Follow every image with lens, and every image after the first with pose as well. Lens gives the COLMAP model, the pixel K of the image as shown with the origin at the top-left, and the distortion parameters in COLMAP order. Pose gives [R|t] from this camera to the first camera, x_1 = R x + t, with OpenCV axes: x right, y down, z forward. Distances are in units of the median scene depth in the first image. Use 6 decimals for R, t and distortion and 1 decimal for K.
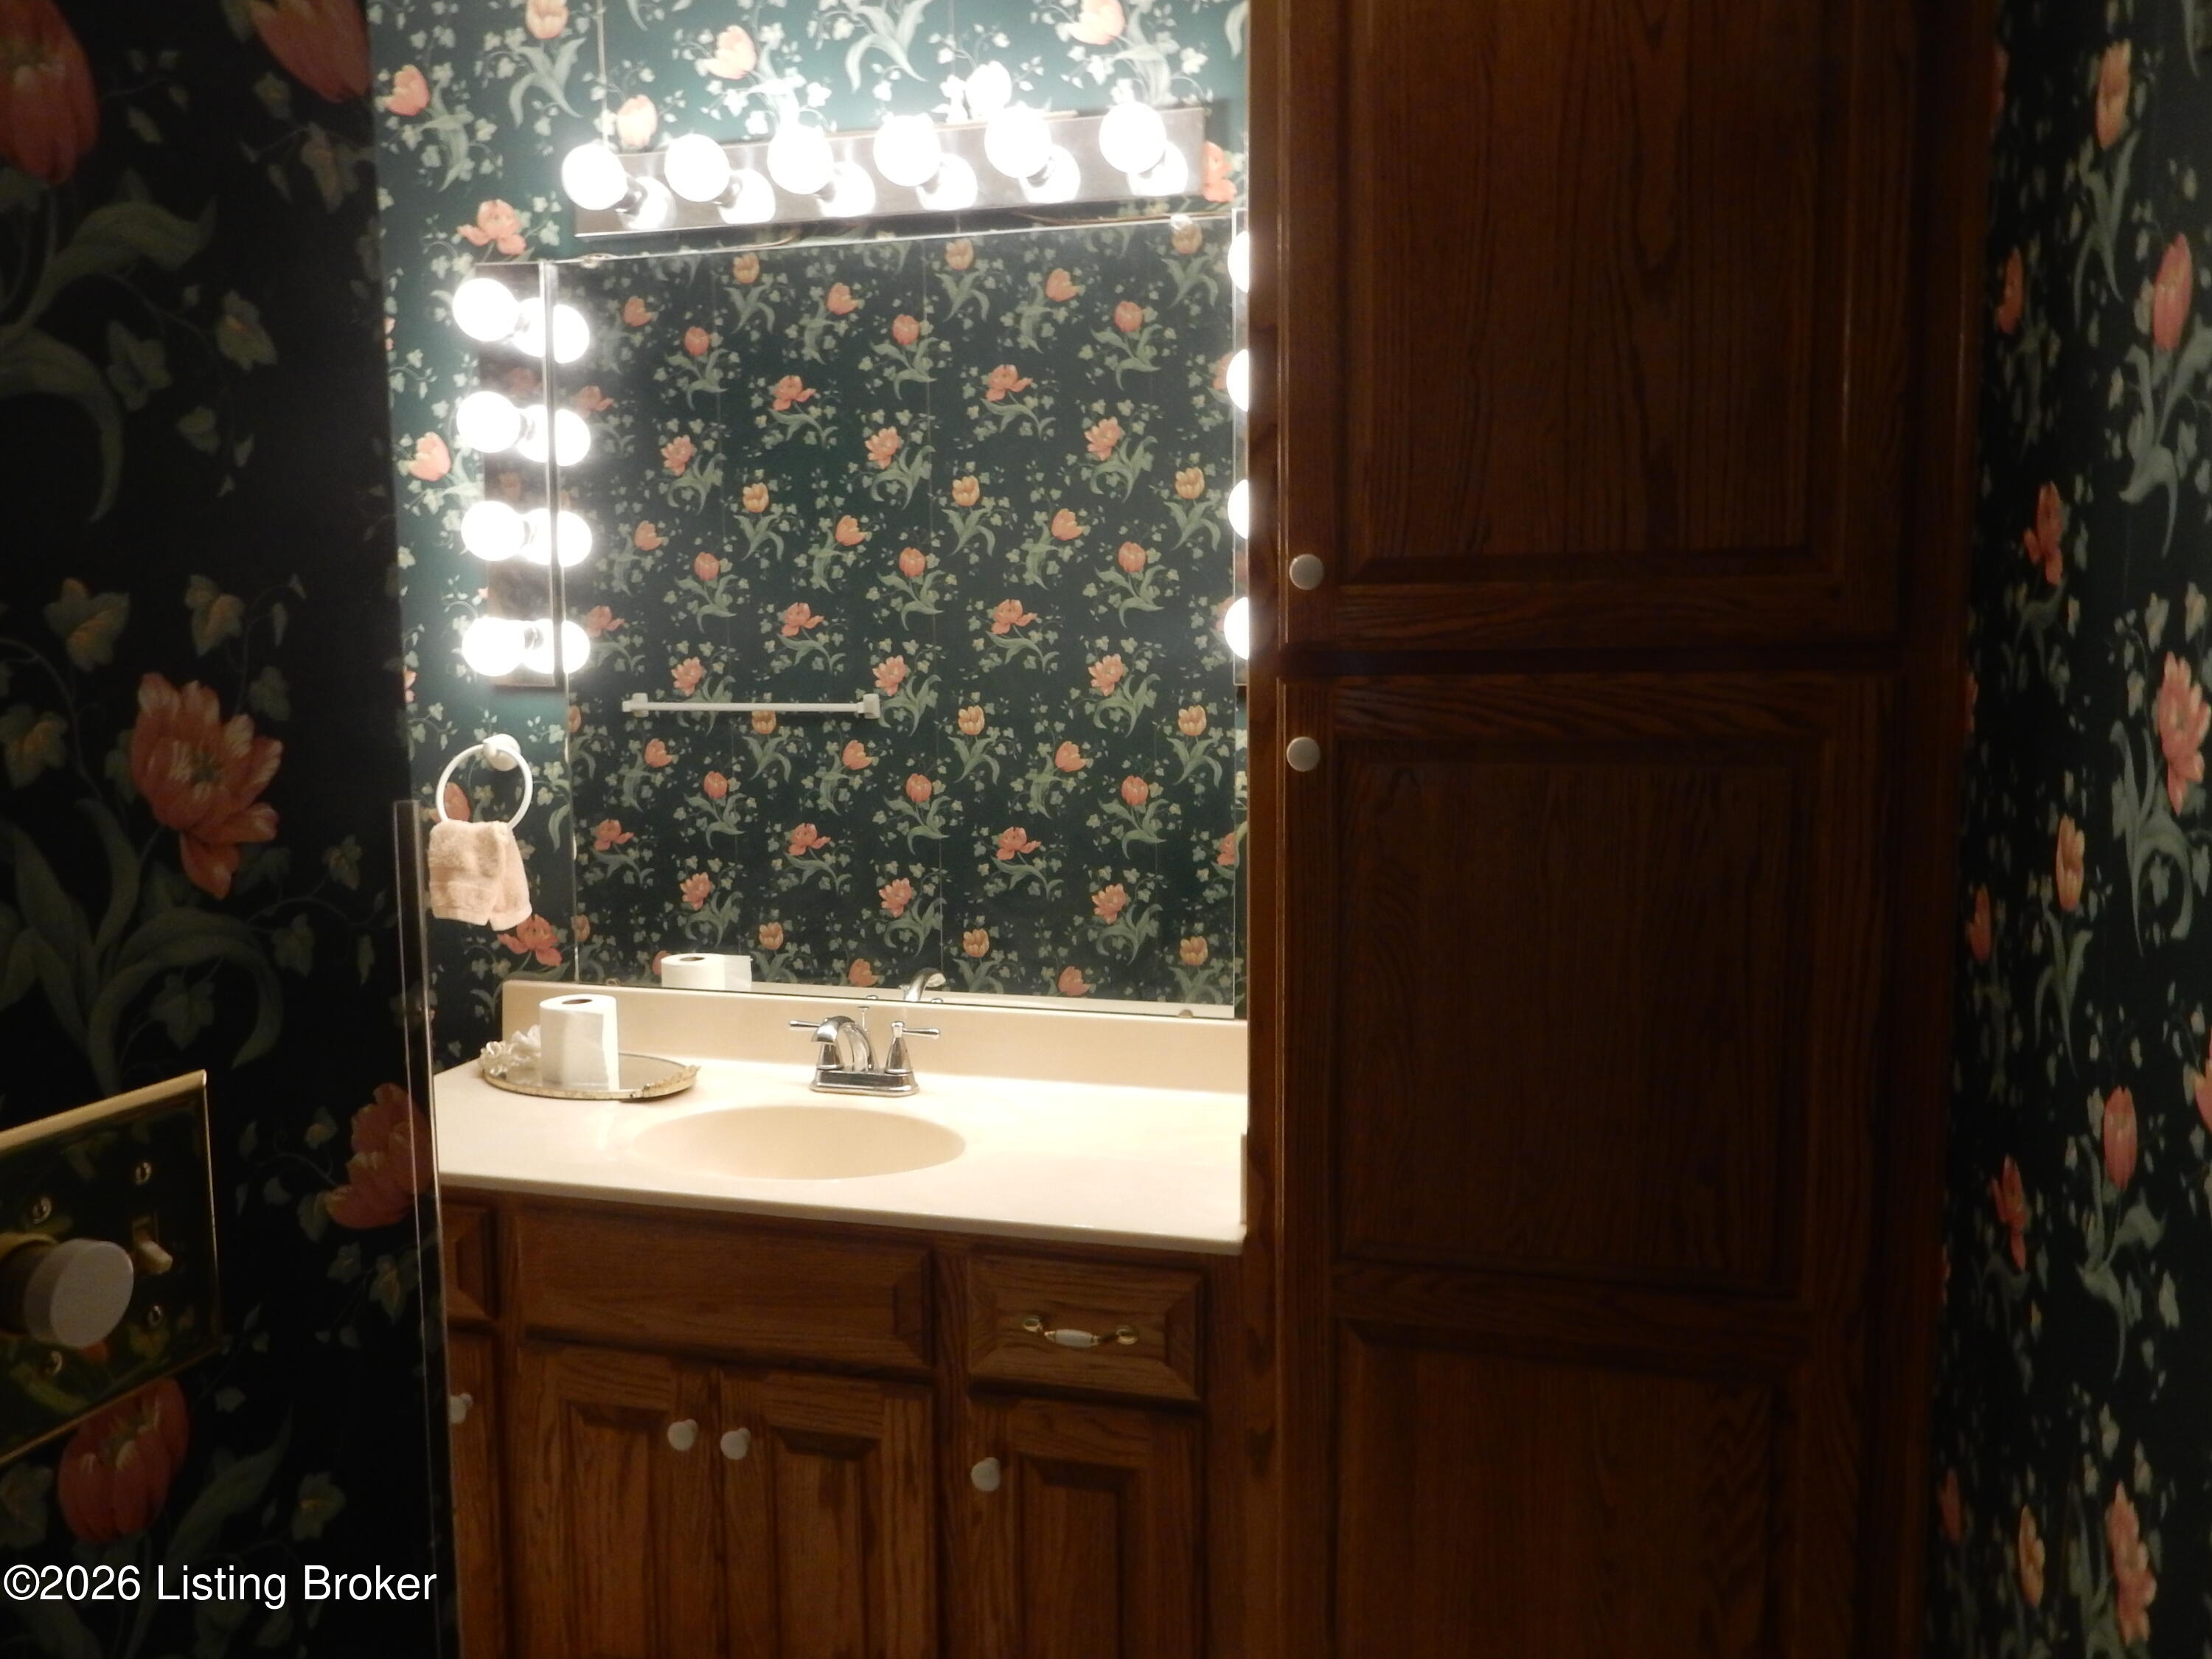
lens RADIAL K [[1641.5, 0, 1106.1], [0, 1641.5, 825.3], [0, 0, 1]] dist [-0.001949, 0.005696]
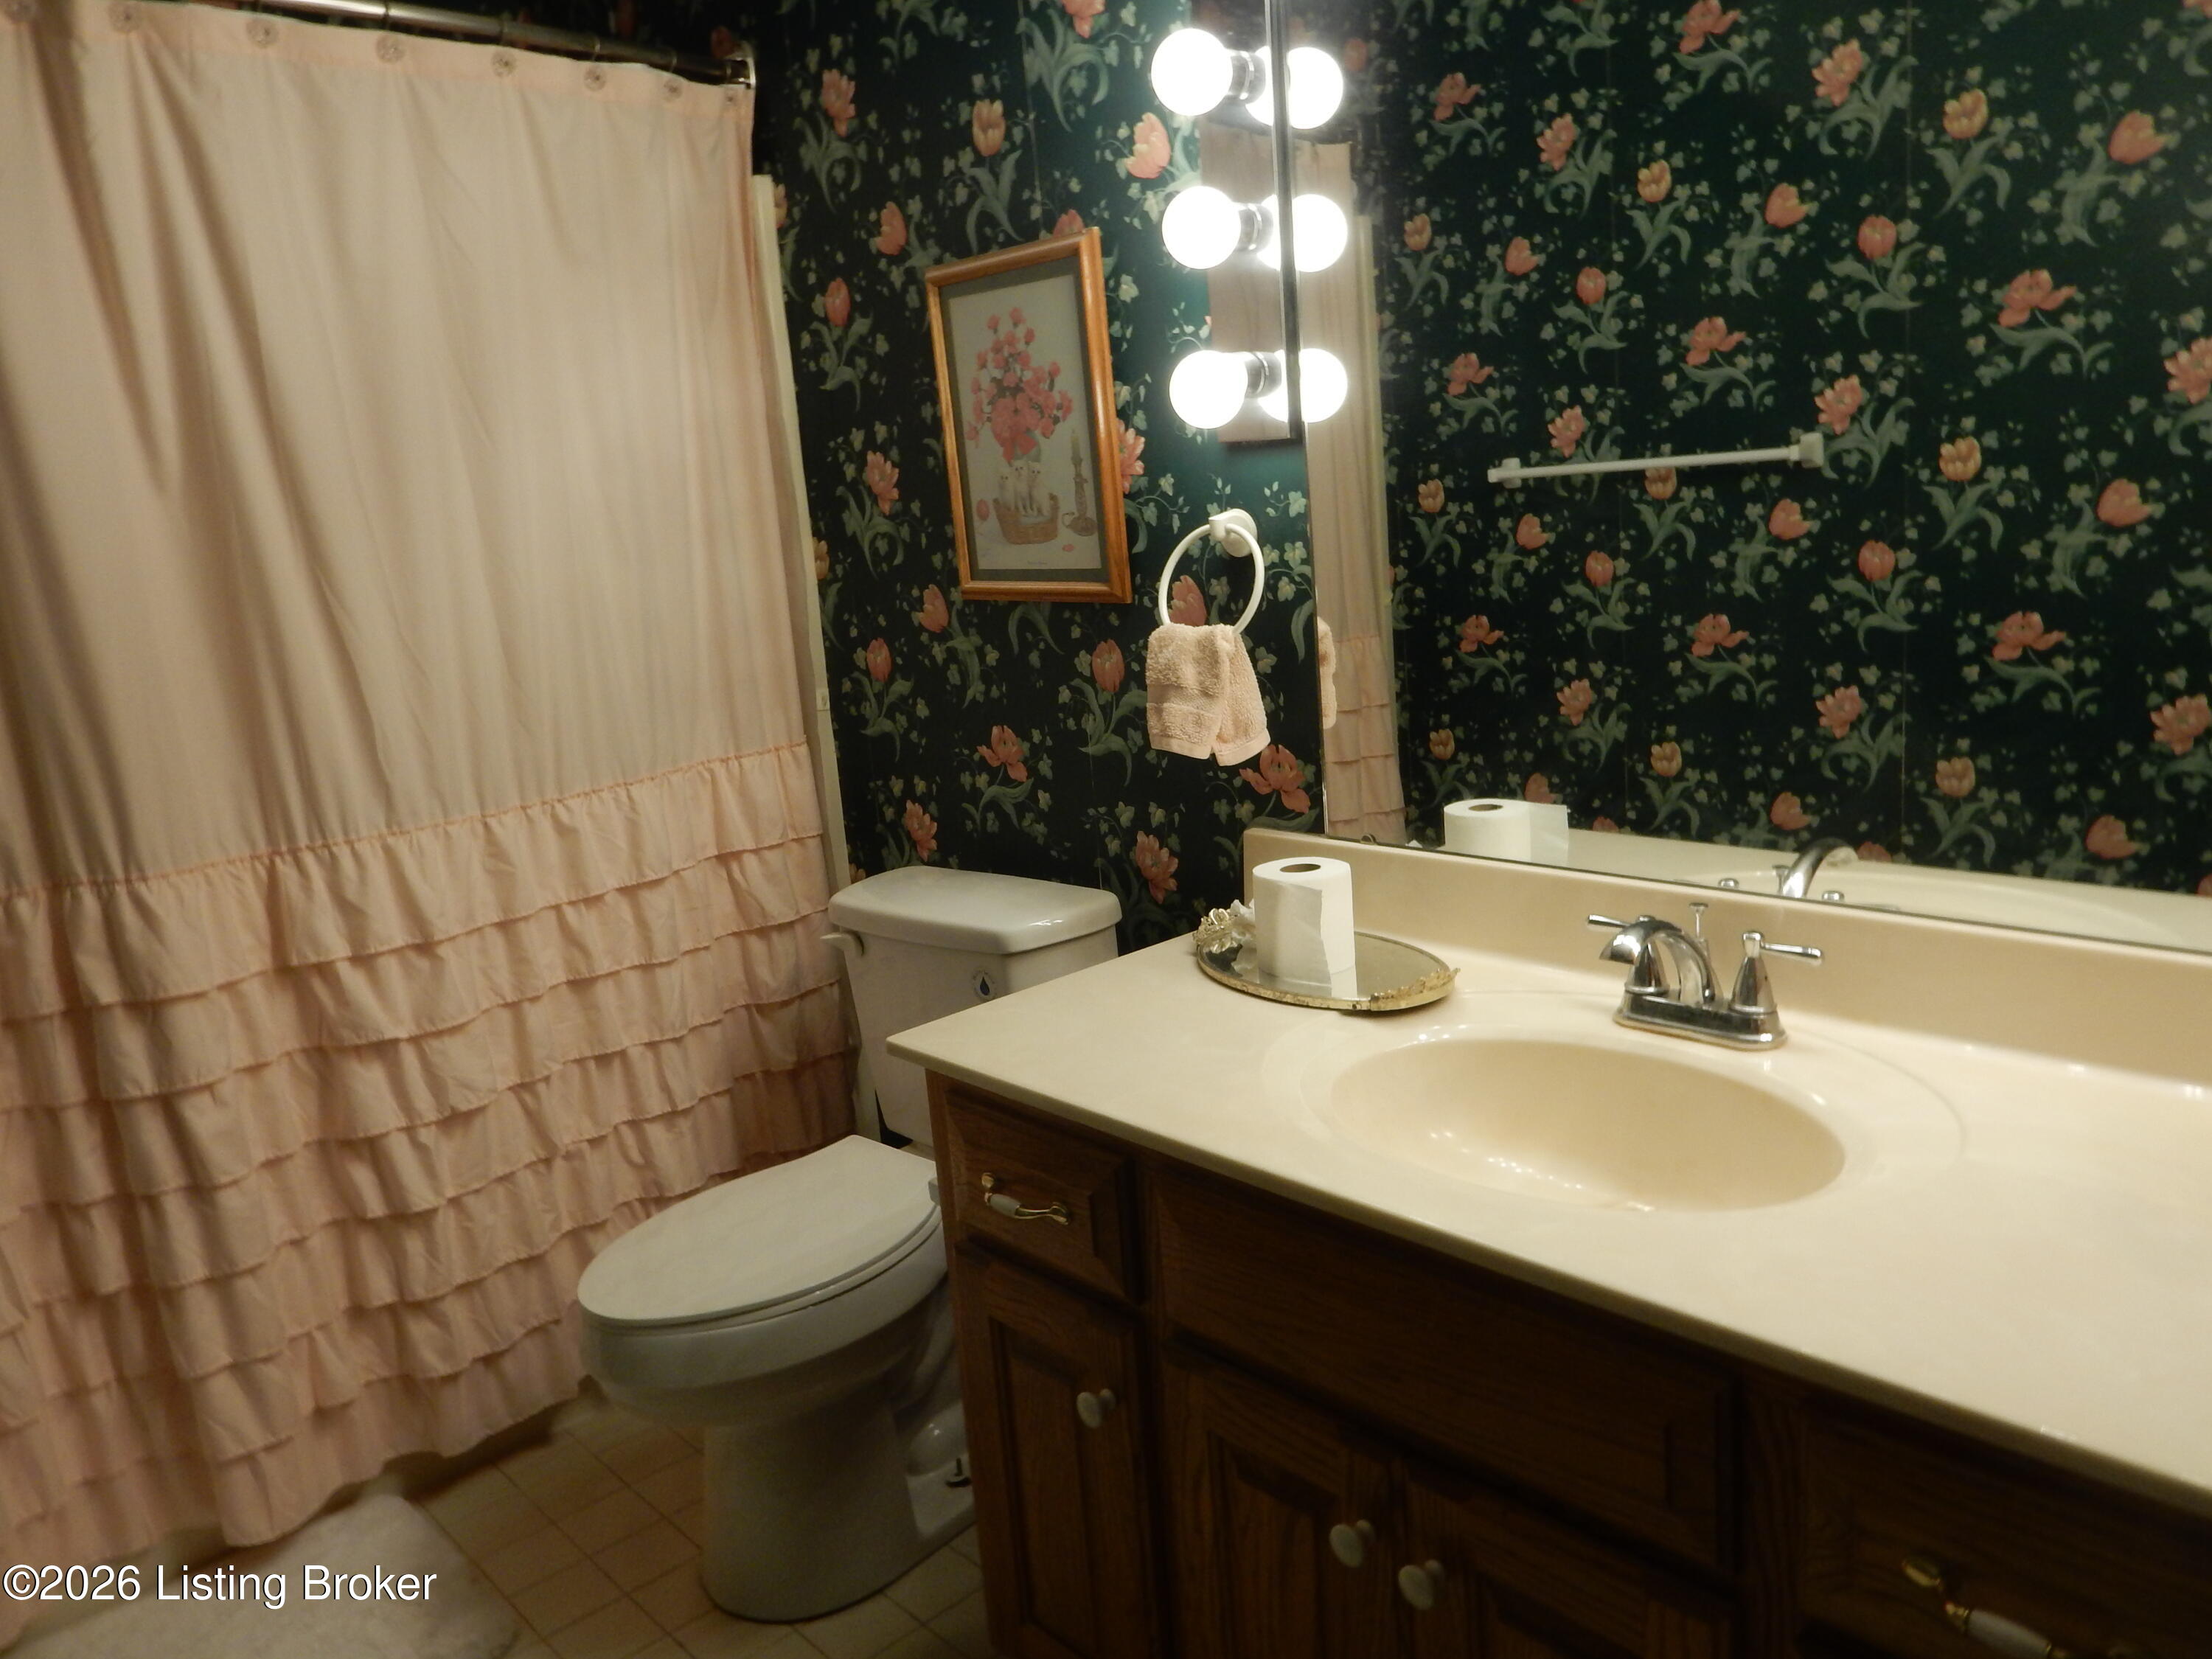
lens RADIAL K [[1641.5, 0, 1106.1], [0, 1641.5, 839.8], [0, 0, 1]] dist [-0.001949, 0.005696]
pose [[0.834035, 0.050729, -0.549374, 0.009488], [0.023406, 0.991614, 0.127100, -0.001087], [0.551214, -0.118864, 0.825854, 0.312492]]
